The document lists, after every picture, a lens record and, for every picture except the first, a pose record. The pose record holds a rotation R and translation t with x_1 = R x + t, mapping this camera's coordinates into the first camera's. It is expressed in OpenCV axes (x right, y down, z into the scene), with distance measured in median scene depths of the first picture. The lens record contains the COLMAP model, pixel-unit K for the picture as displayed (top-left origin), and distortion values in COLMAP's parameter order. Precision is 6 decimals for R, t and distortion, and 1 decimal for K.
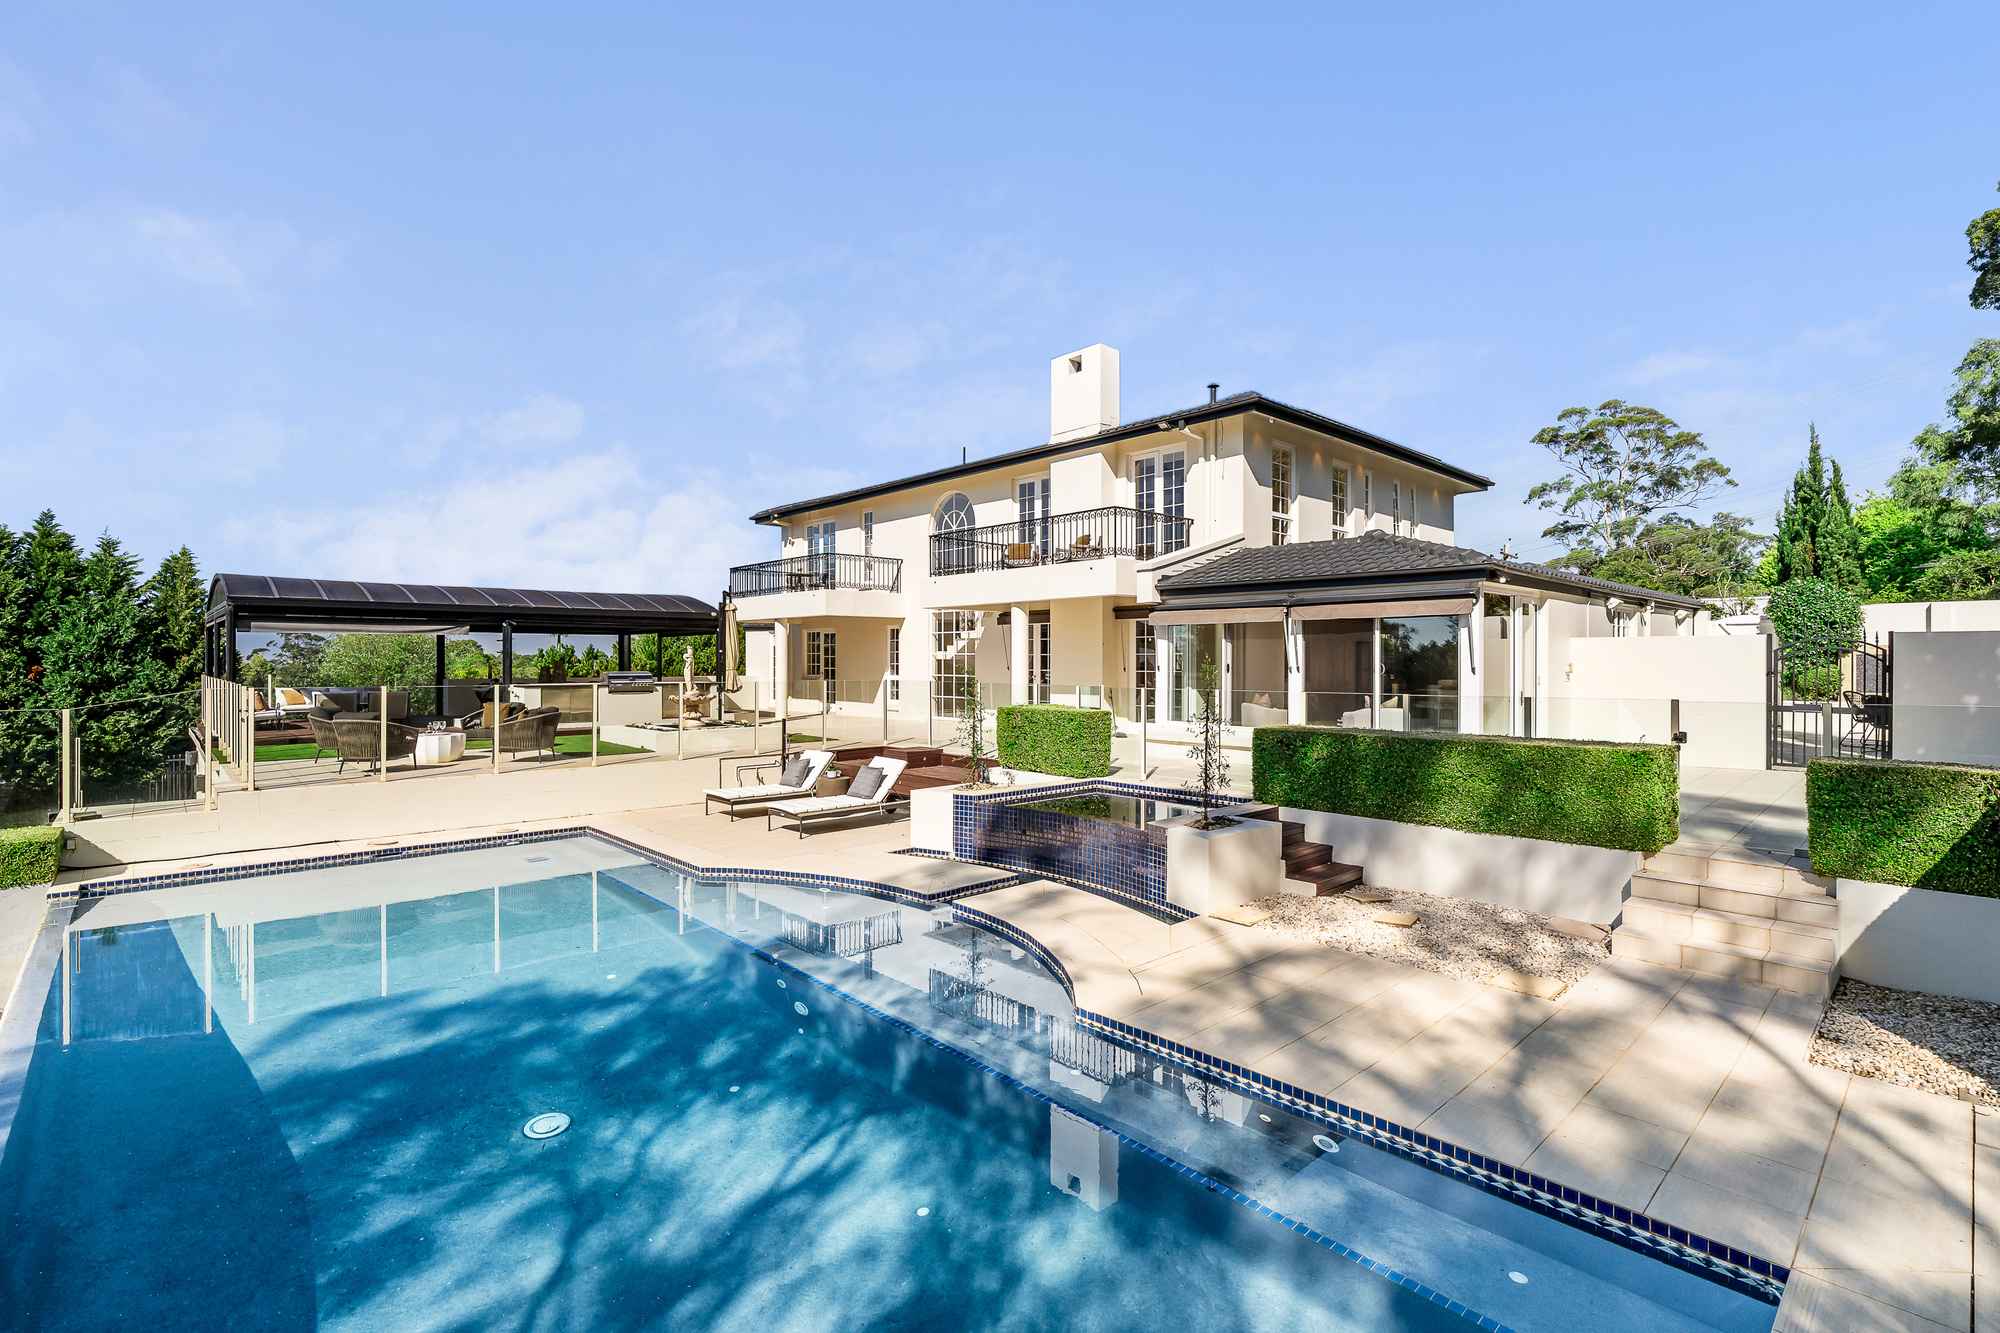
lens RADIAL K [[920.4, 0, 1009.5], [0, 920.4, 661.8], [0, 0, 1]] dist [-0.000671, -0.000650]
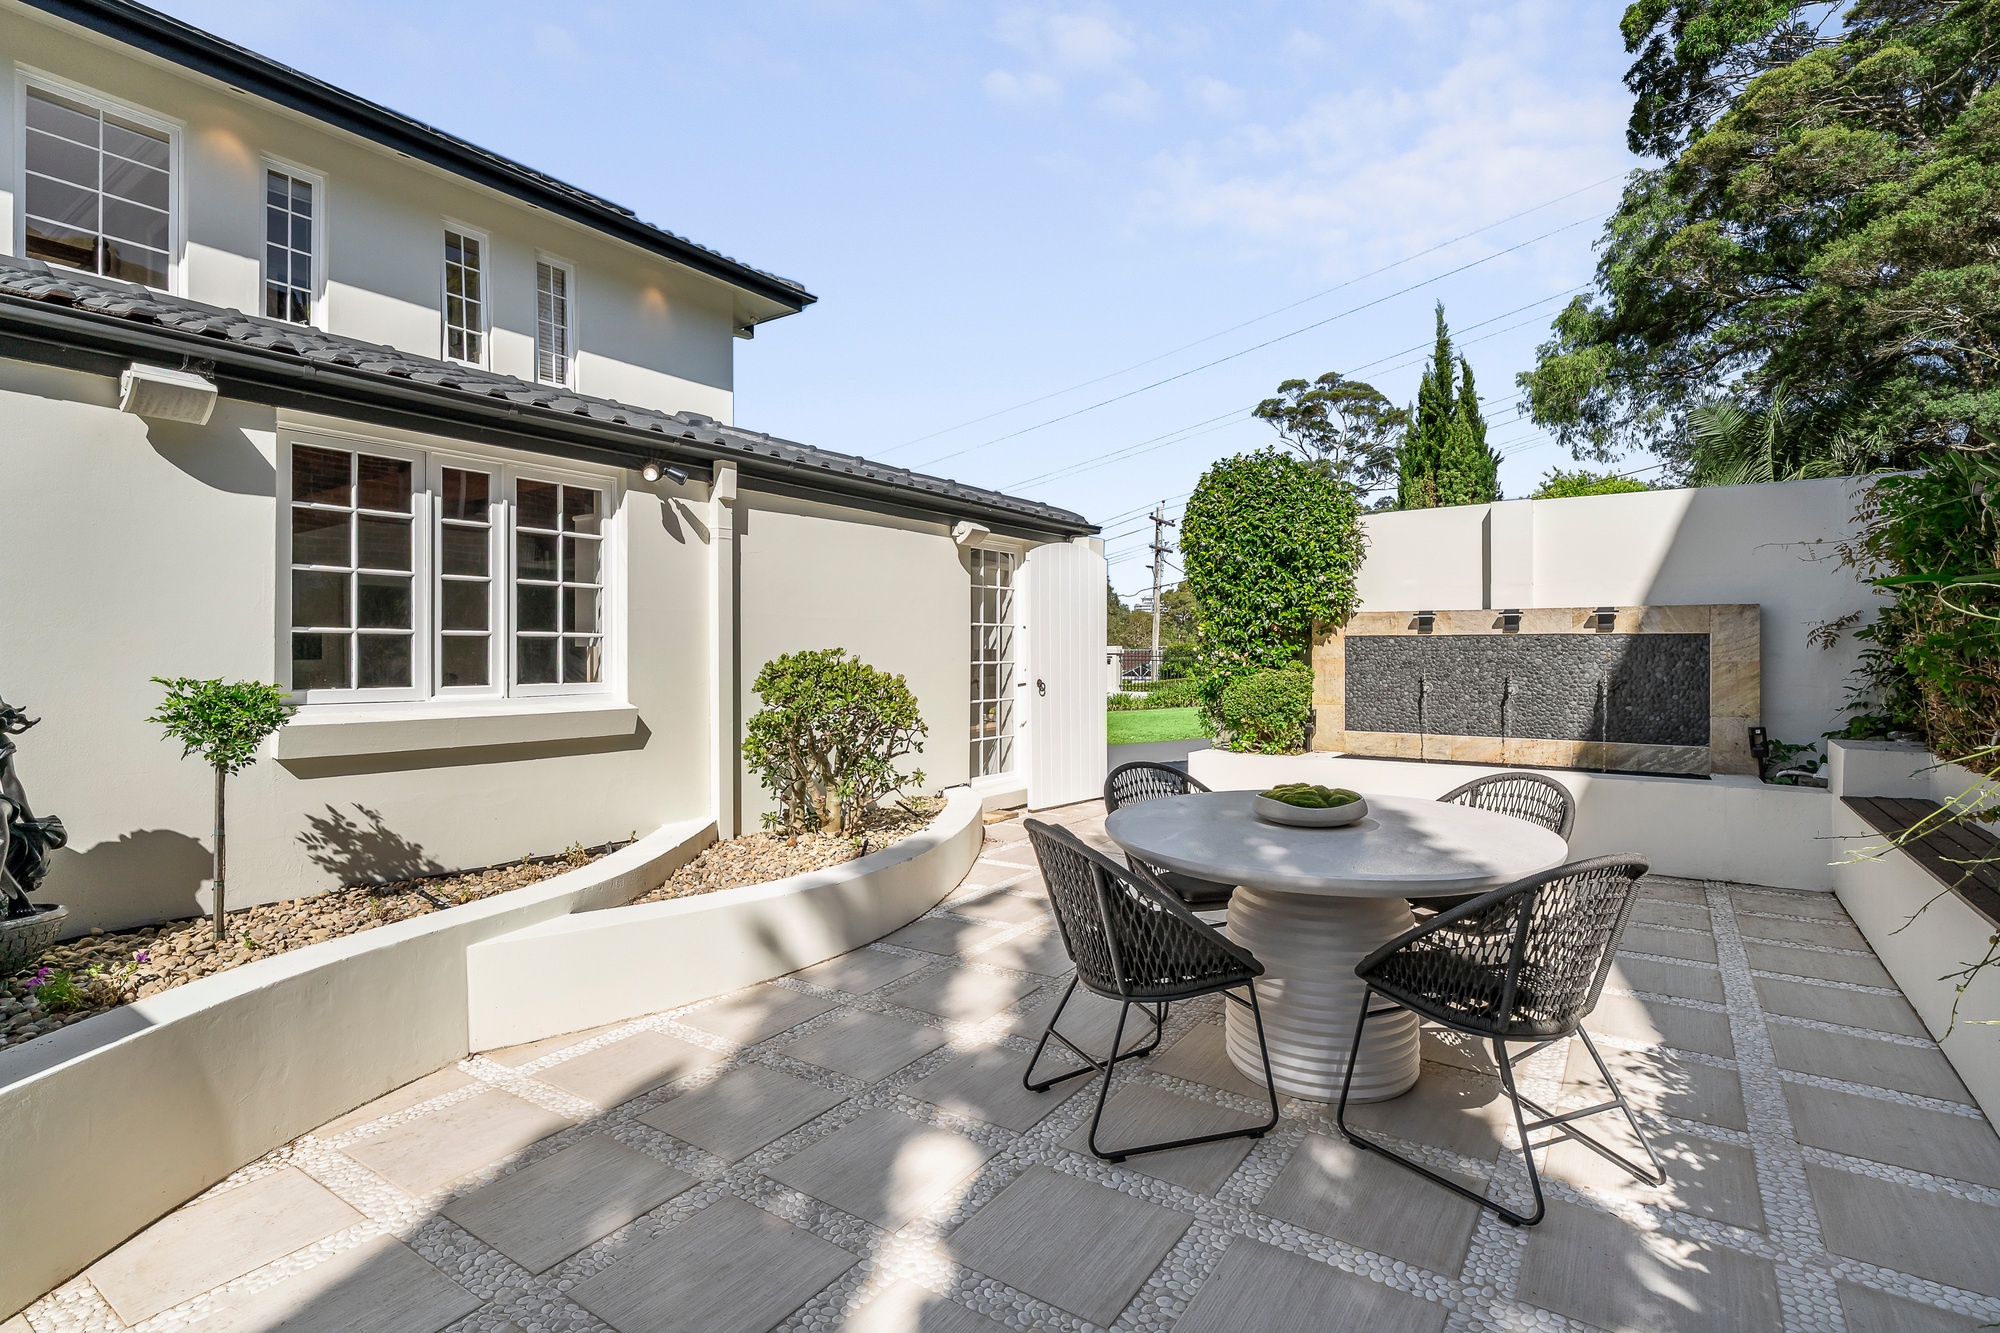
lens RADIAL K [[971.0, 0, 997.9], [0, 971.0, 668.8], [0, 0, 1]] dist [-0.016106, -0.000211]
pose [[0.977724, -0.005382, 0.209824, 0.271639], [0.002278, 0.999884, 0.015033, -0.000295], [-0.209880, -0.014220, 0.977624, 0.245410]]
